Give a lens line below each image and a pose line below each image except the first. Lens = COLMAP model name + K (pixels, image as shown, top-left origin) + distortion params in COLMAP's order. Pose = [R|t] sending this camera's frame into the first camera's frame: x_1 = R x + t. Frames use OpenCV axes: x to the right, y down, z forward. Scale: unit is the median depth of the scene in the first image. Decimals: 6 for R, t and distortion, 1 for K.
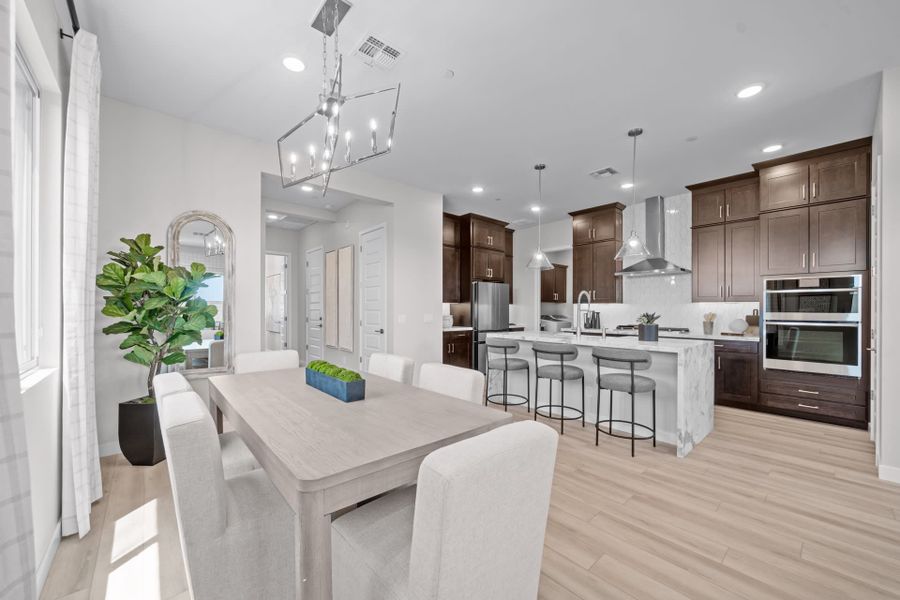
lens RADIAL K [[346.5, 0, 440.8], [0, 346.5, 308.6], [0, 0, 1]] dist [-0.001052, -0.000046]
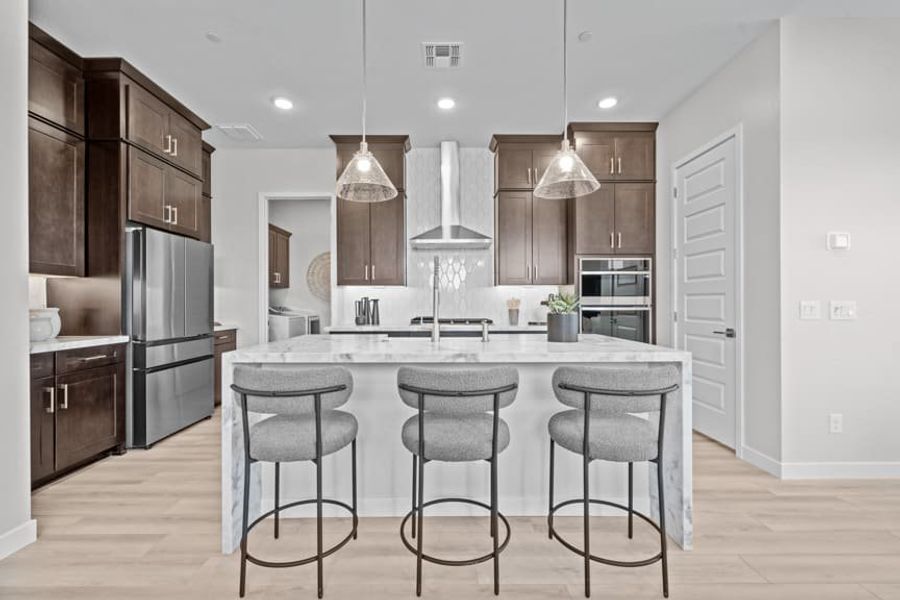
lens RADIAL K [[384.9, 0, 444.2], [0, 384.9, 302.1], [0, 0, 1]] dist [-0.001954, -0.000118]
pose [[0.650082, -0.002844, 0.759859, -0.017809], [0.003821, 0.999993, 0.000473, 0.020978], [-0.759855, 0.002596, 0.650088, 0.580280]]
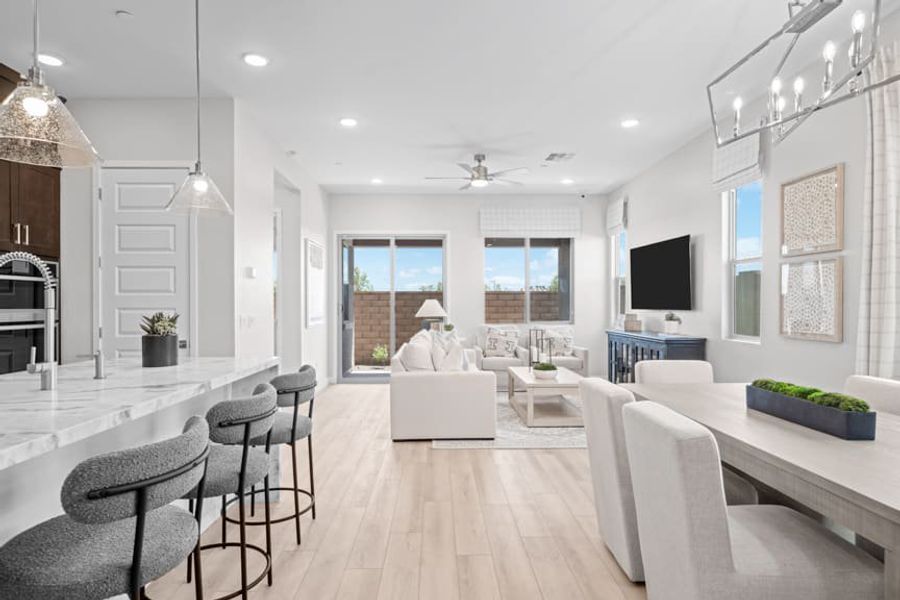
lens RADIAL K [[495.8, 0, 440.8], [0, 495.8, 299.1], [0, 0, 1]] dist [0.001169, 0.000363]
pose [[-0.763825, 0.004203, 0.645410, -0.180899], [-0.001024, 0.999970, -0.007724, -0.003063], [-0.645423, -0.006561, -0.763797, 1.039445]]
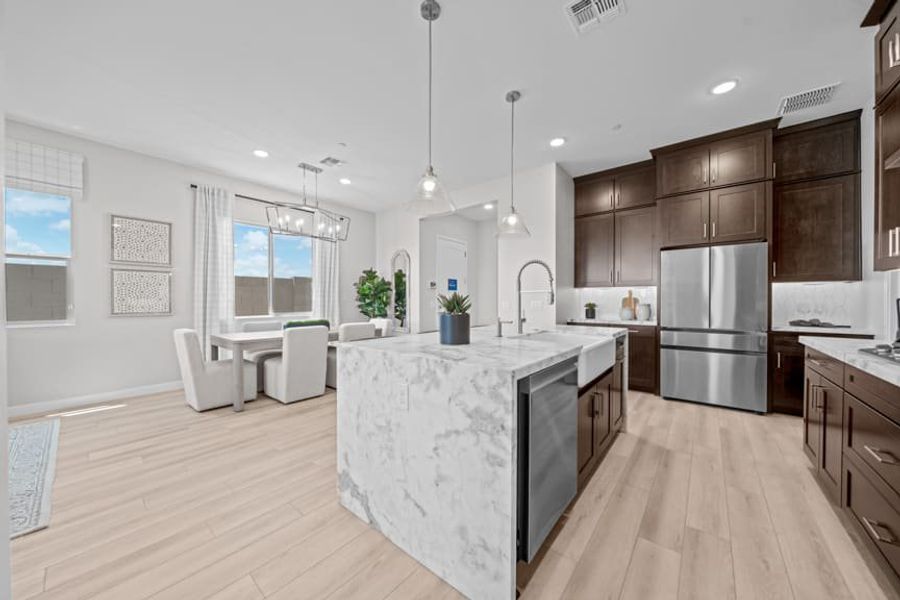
lens RADIAL K [[315.4, 0, 446.4], [0, 315.4, 302.8], [0, 0, 1]] dist [-0.005516, 0.000556]
pose [[0.161993, 0.001387, -0.986791, 0.874077], [0.003611, 0.999991, 0.001998, 0.021394], [0.986785, -0.003887, 0.161987, 0.719104]]
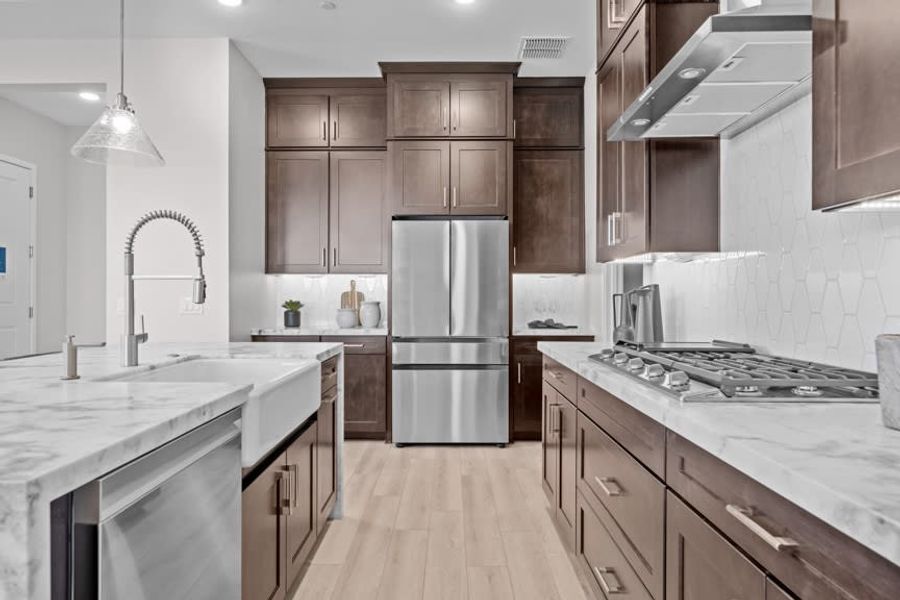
lens RADIAL K [[544.2, 0, 450.0], [0, 544.2, 300.0], [0, 0, 1]] dist [-0.000506, -0.001063]
pose [[0.753241, -0.001013, -0.657744, 0.836202], [0.004766, 0.999981, 0.003918, 0.022042], [0.657728, -0.006086, 0.753231, 0.772115]]
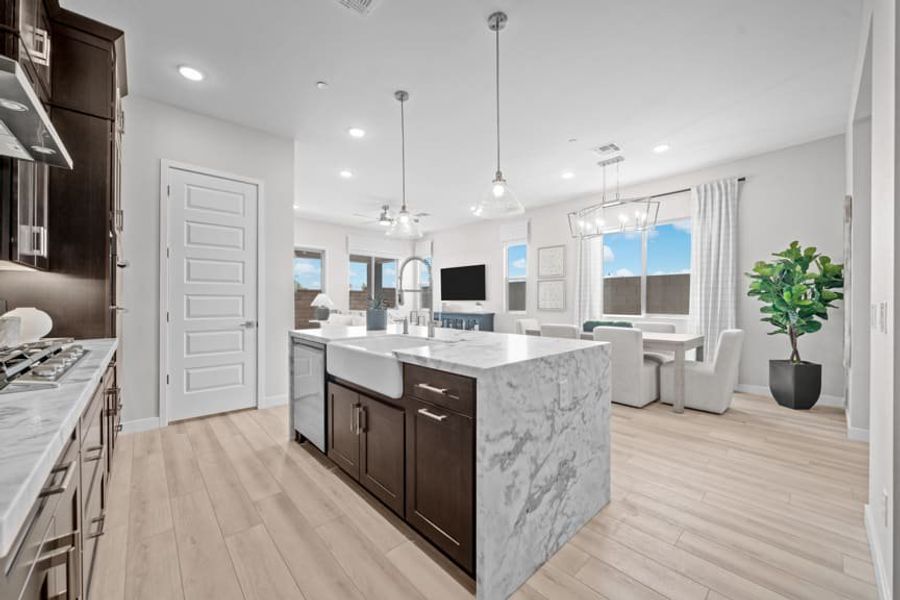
lens RADIAL K [[338.8, 0, 442.7], [0, 338.8, 299.6], [0, 0, 1]] dist [-0.002018, -0.000285]
pose [[-0.999885, -0.003369, -0.014814, 0.358012], [-0.003288, 0.999980, -0.005443, 0.019899], [0.014832, -0.005394, -0.999875, 1.448544]]
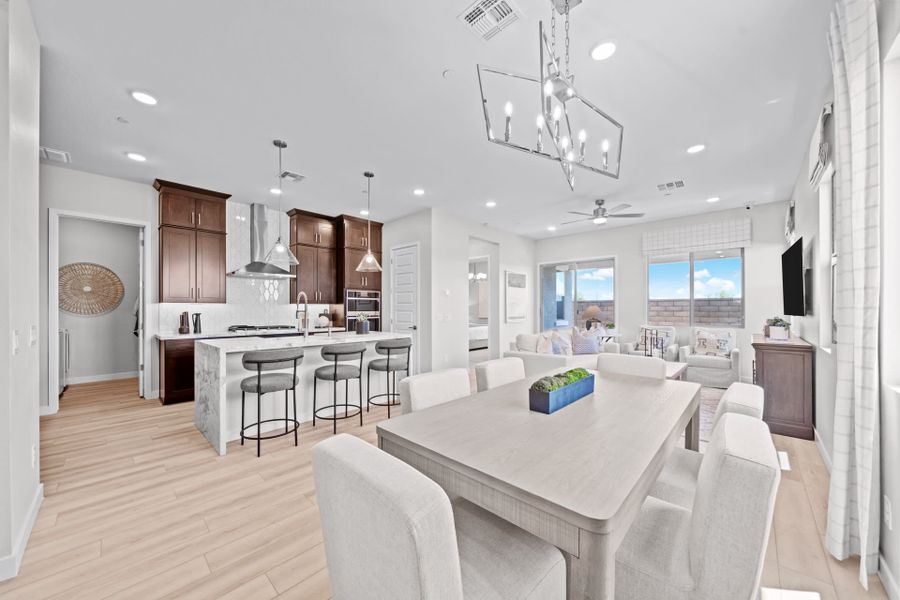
lens RADIAL K [[324.6, 0, 445.0], [0, 324.6, 307.4], [0, 0, 1]] dist [-0.000975, -0.000025]
pose [[-0.097972, 0.001695, 0.995188, -0.524818], [-0.000676, 0.999998, -0.001770, -0.004220], [-0.995189, -0.000846, -0.097971, 0.642964]]
